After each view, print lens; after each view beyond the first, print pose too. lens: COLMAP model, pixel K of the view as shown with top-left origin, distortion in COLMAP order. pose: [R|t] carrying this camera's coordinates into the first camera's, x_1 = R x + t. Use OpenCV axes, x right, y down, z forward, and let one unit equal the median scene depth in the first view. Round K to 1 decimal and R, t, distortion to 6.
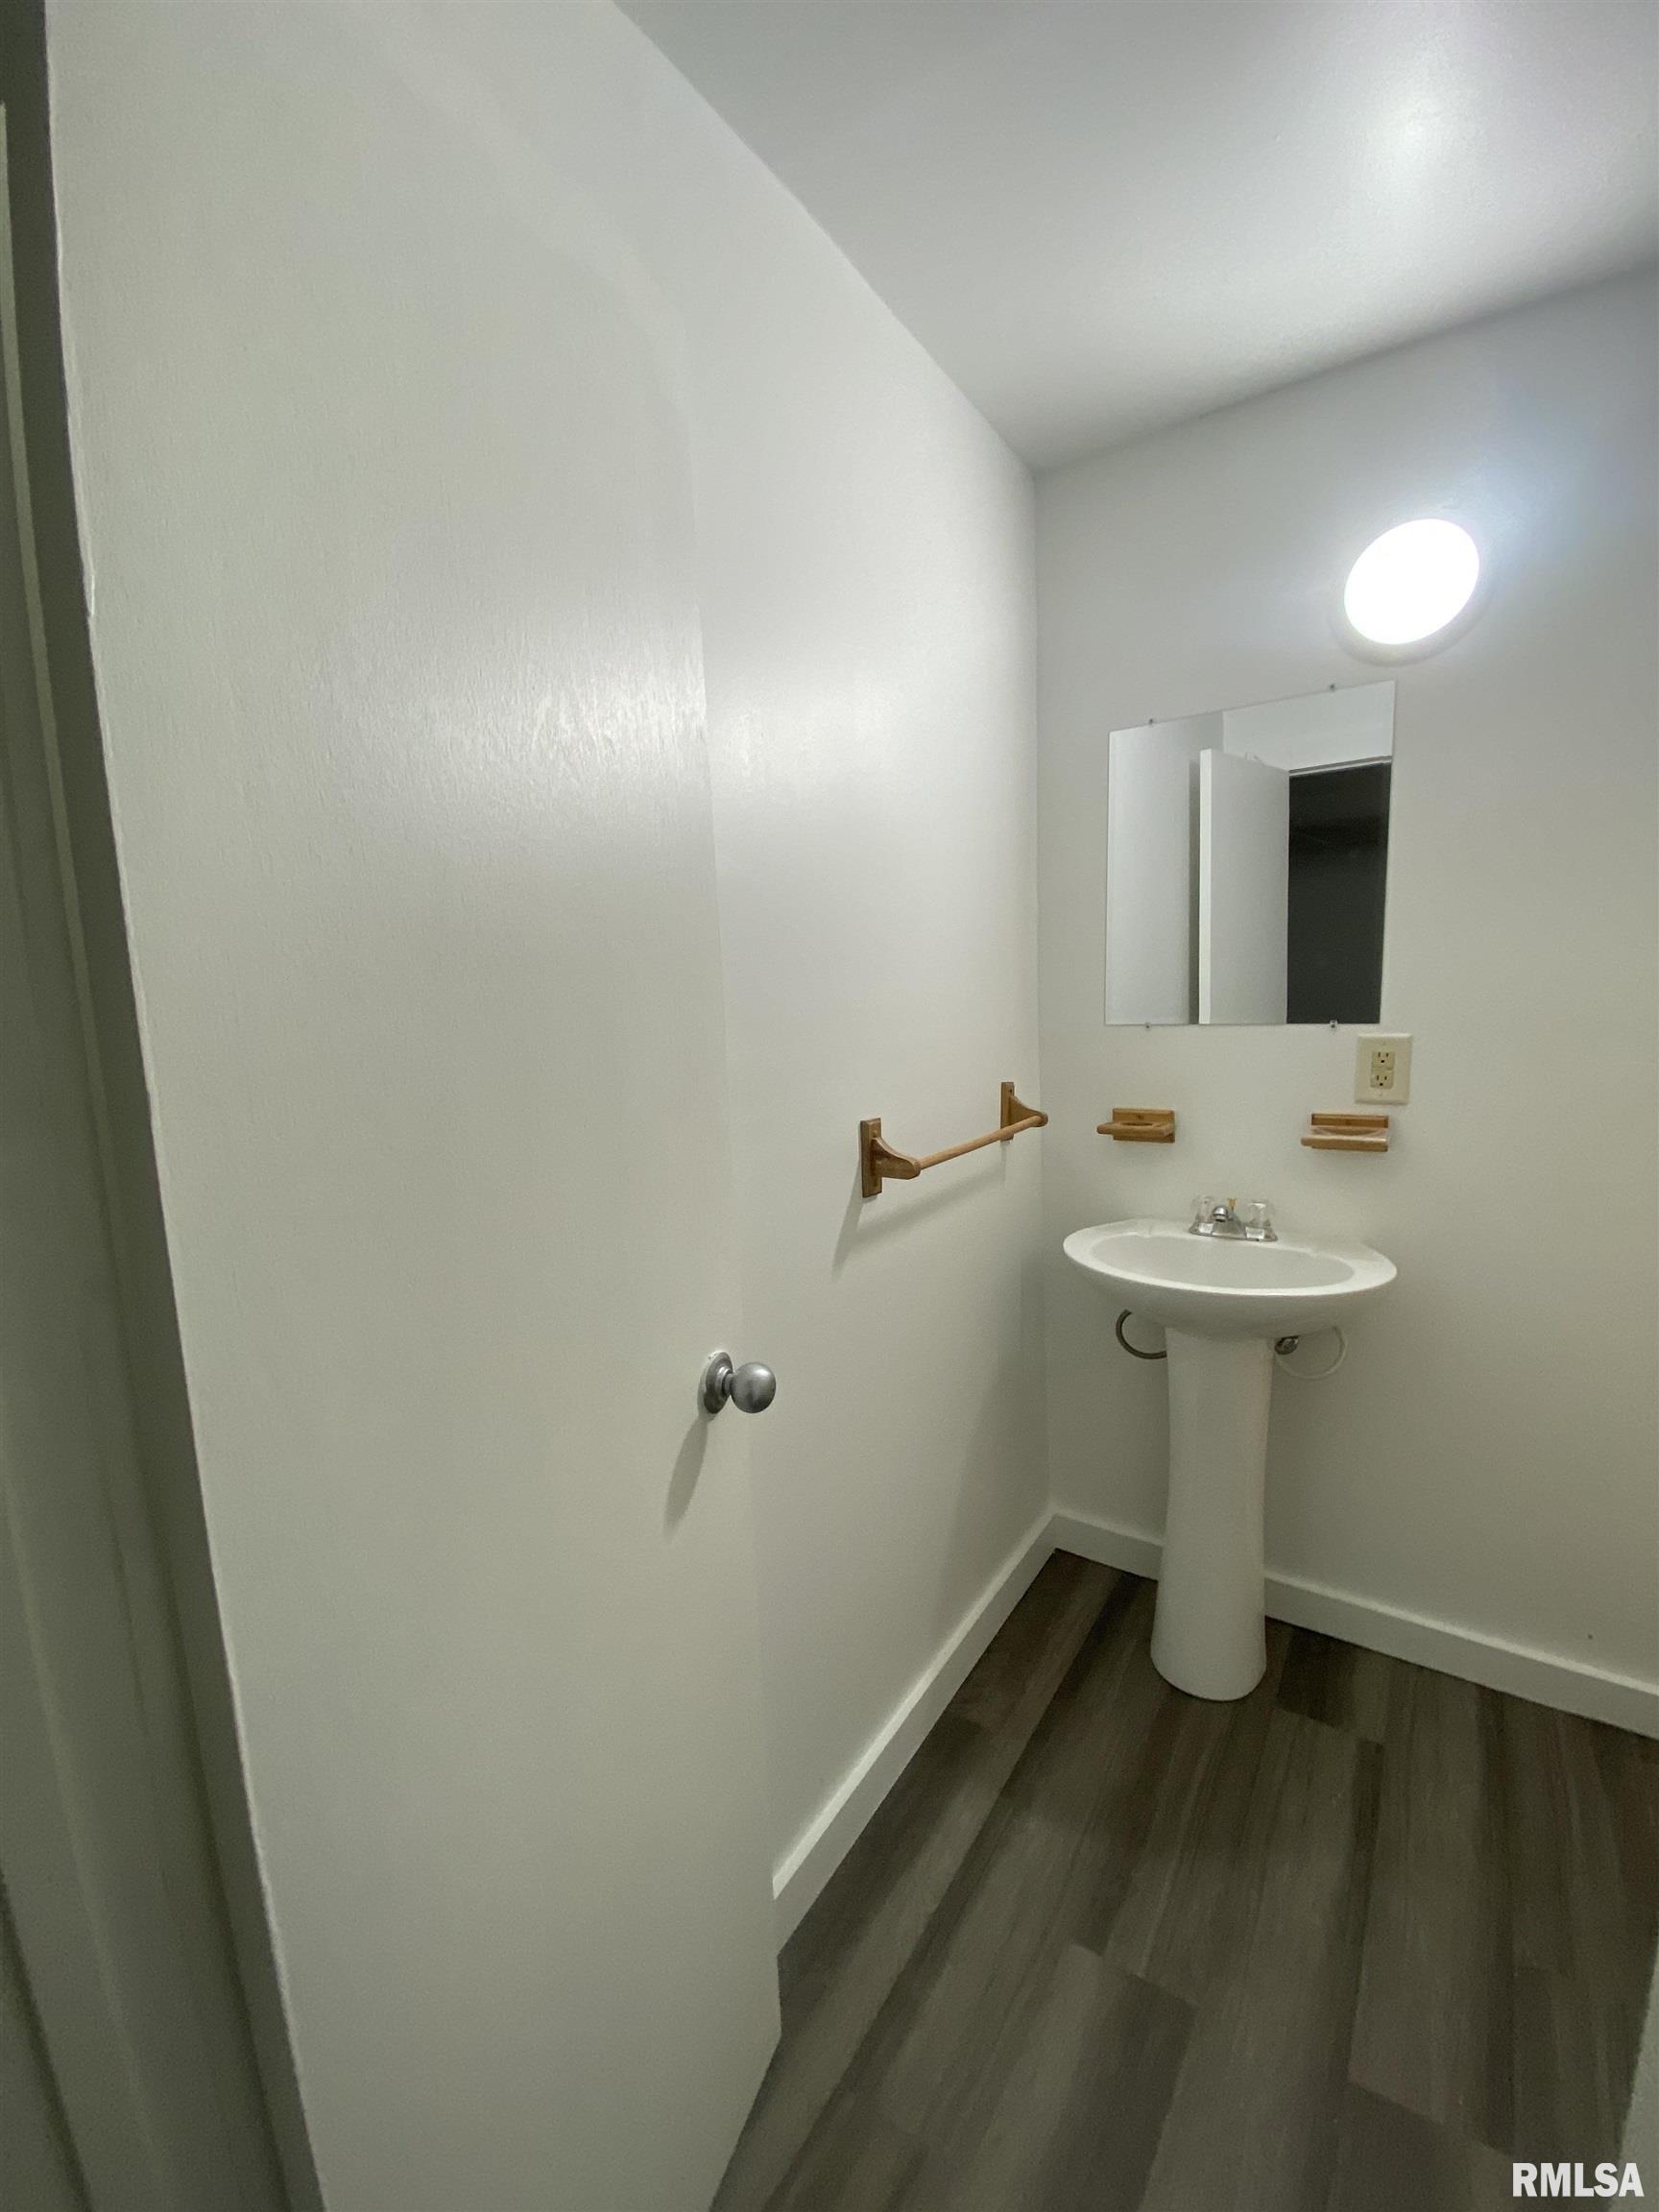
lens RADIAL K [[890.7, 0, 839.7], [0, 890.7, 1103.4], [0, 0, 1]] dist [0.000711, -0.014658]
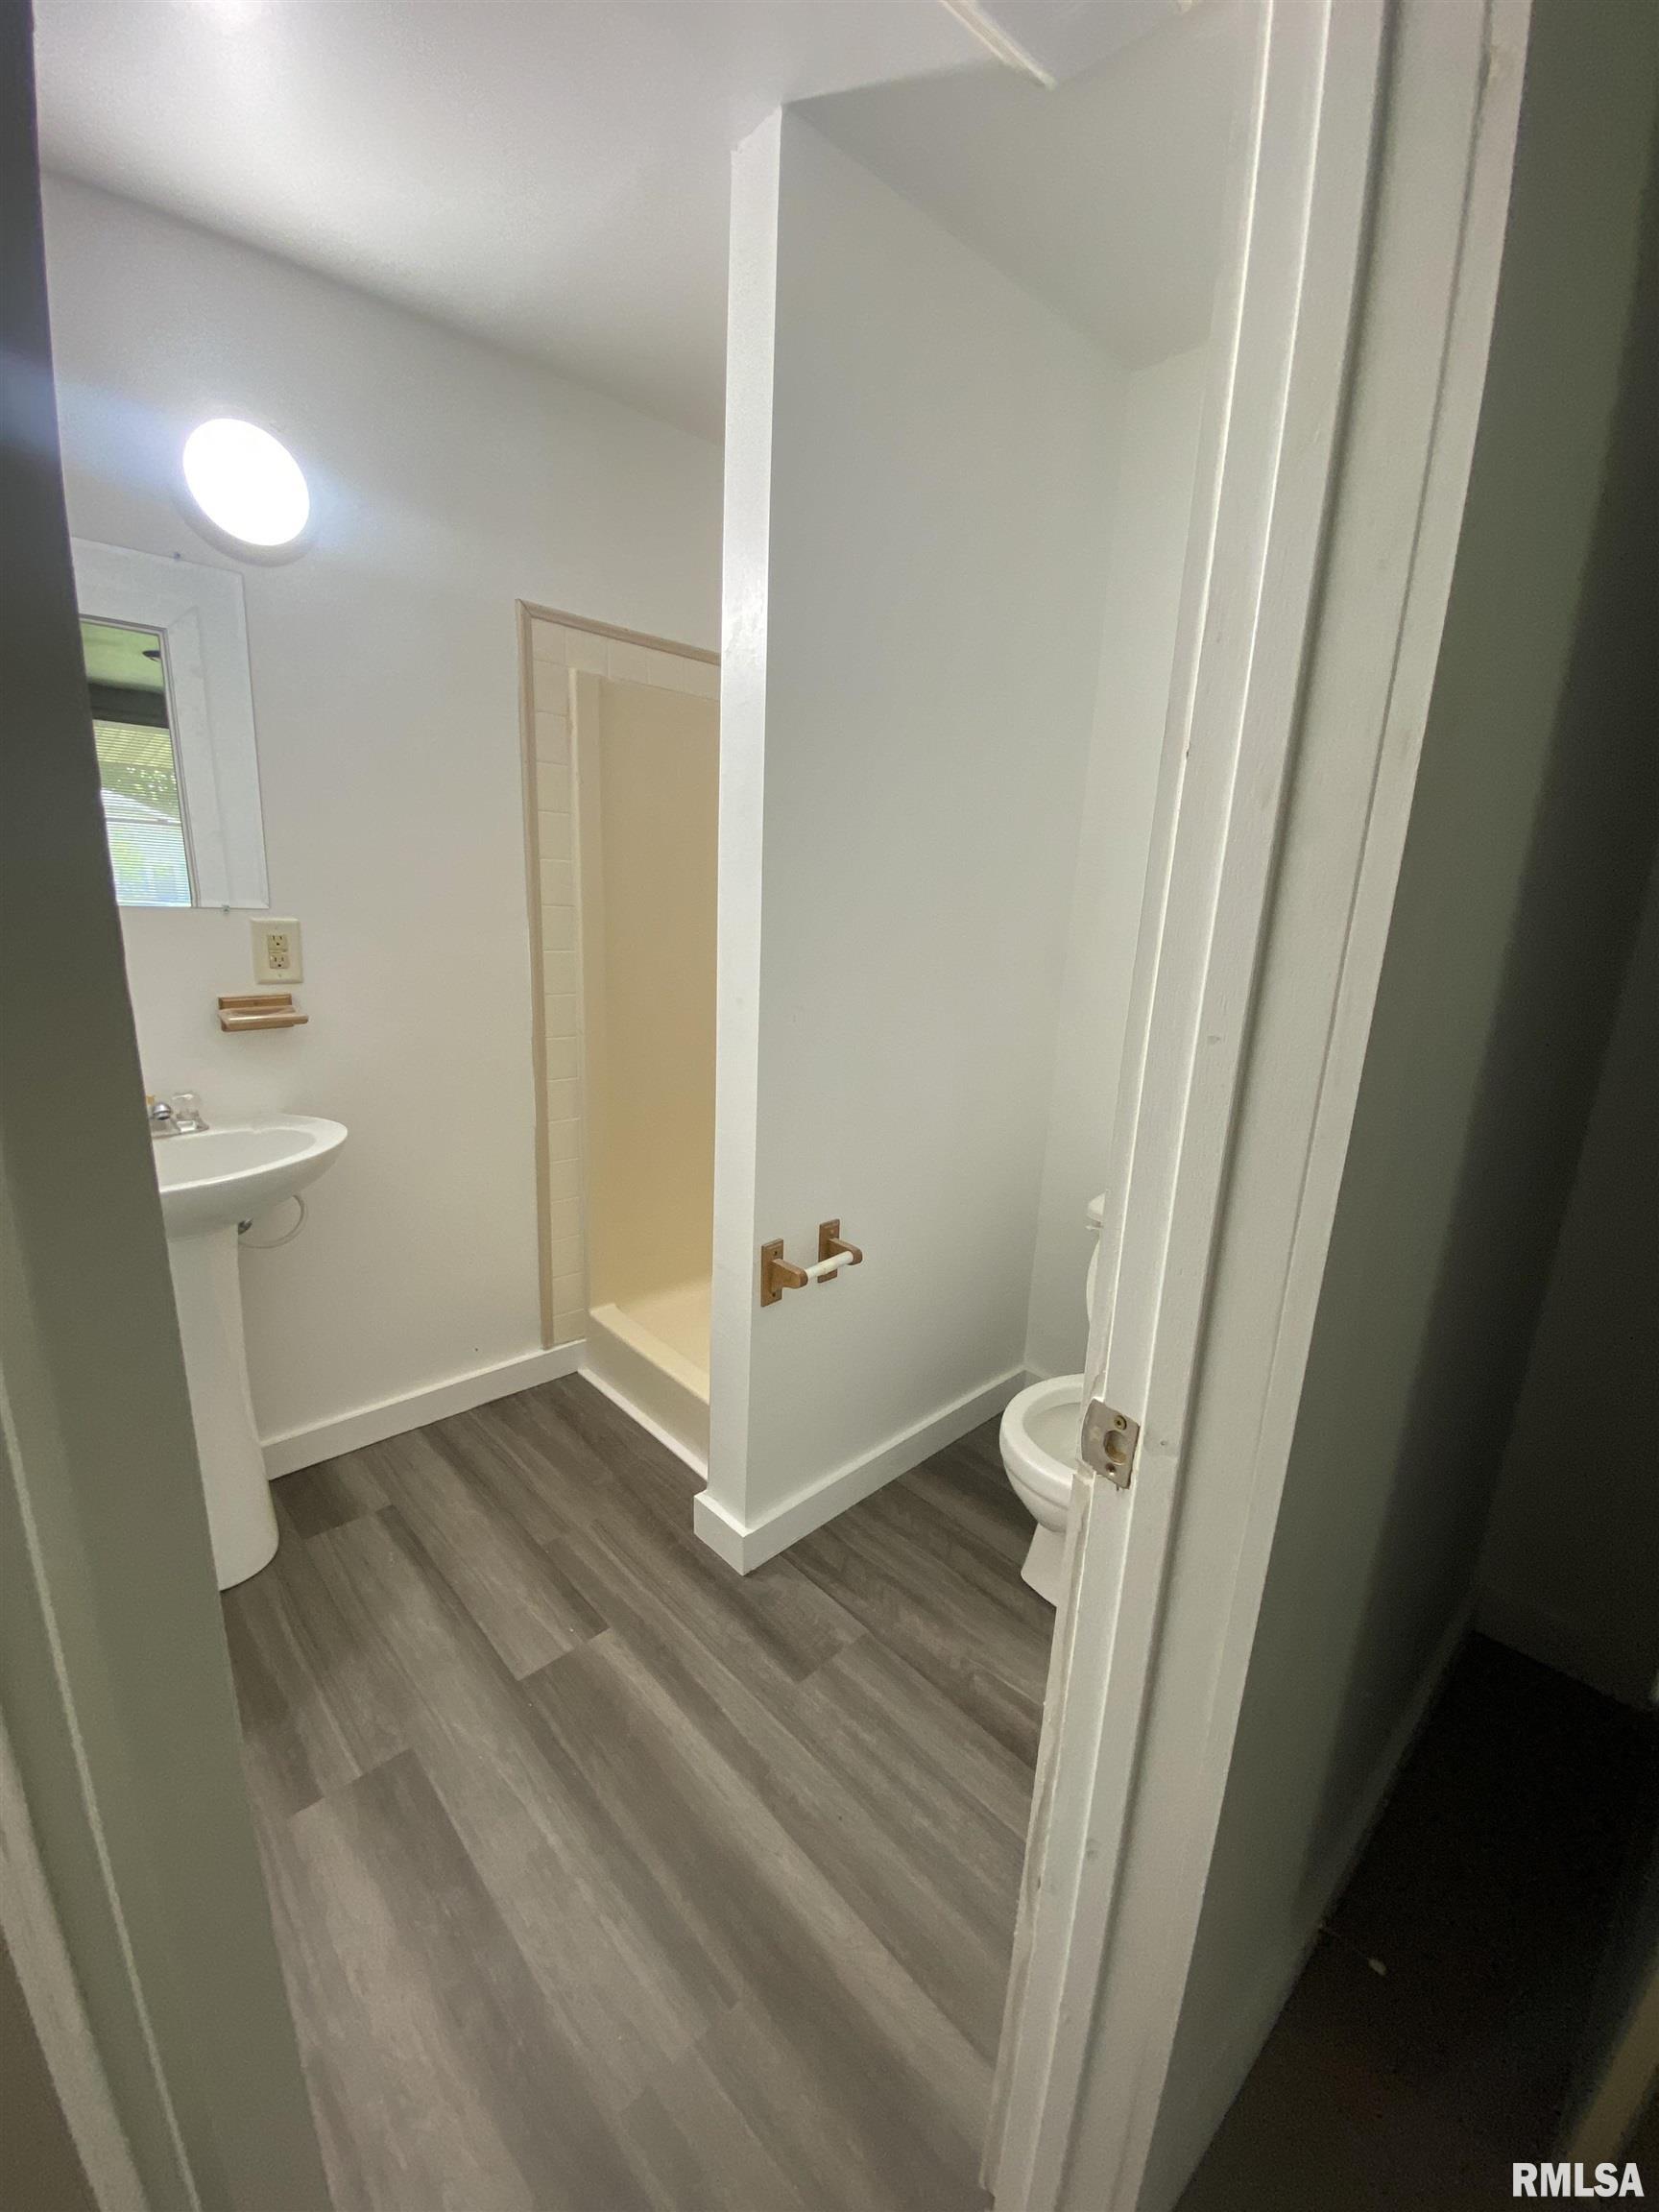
lens RADIAL K [[890.7, 0, 839.7], [0, 890.7, 1103.4], [0, 0, 1]] dist [0.000711, -0.014658]
pose [[0.204347, -0.192849, 0.959714, -0.332626], [0.067481, 0.980845, 0.182727, -0.008181], [-0.976570, 0.027423, 0.213446, 0.102079]]
